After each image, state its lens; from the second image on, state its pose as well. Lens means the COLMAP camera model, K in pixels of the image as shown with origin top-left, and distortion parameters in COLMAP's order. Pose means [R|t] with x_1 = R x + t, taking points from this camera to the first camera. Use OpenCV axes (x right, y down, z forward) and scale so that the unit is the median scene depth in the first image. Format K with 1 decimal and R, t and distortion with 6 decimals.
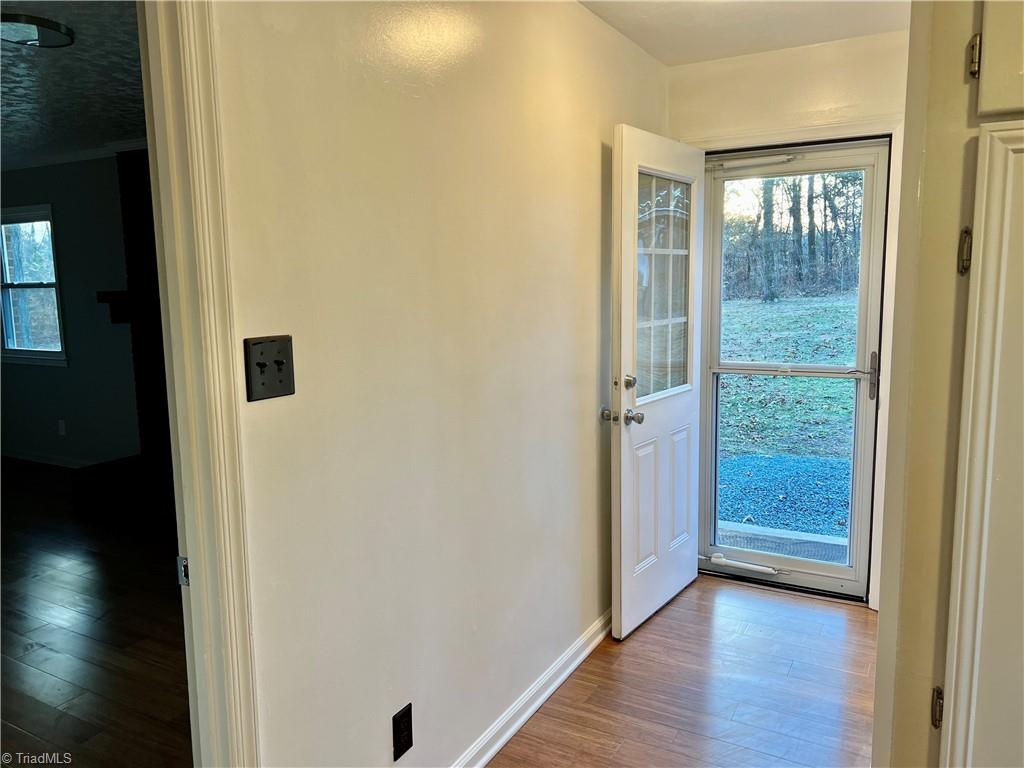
lens RADIAL K [[769.8, 0, 511.9], [0, 769.8, 386.8], [0, 0, 1]] dist [0.009412, -0.001382]
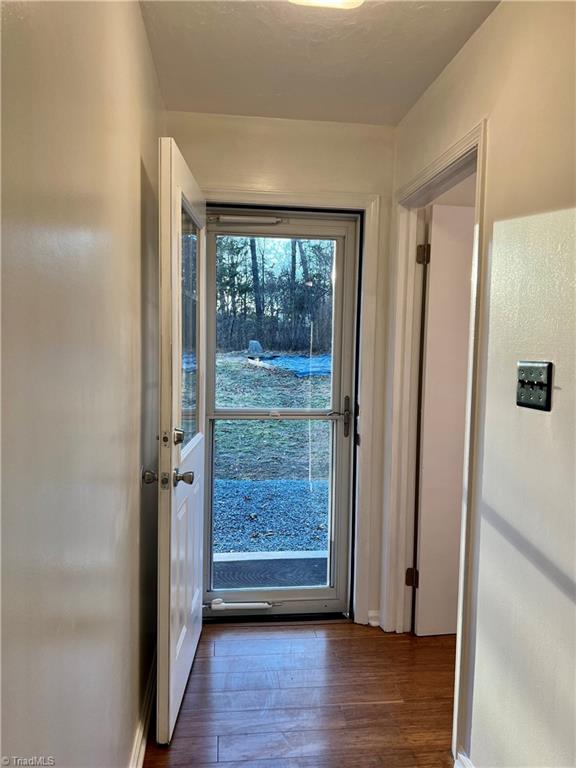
lens RADIAL K [[577.4, 0, 286.1], [0, 577.4, 376.6], [0, 0, 1]] dist [0.009412, -0.001382]
pose [[0.810931, -0.000562, 0.585142, -0.110180], [0.046807, 0.996857, -0.063910, -0.022313], [-0.583267, 0.079215, 0.808408, 0.343535]]
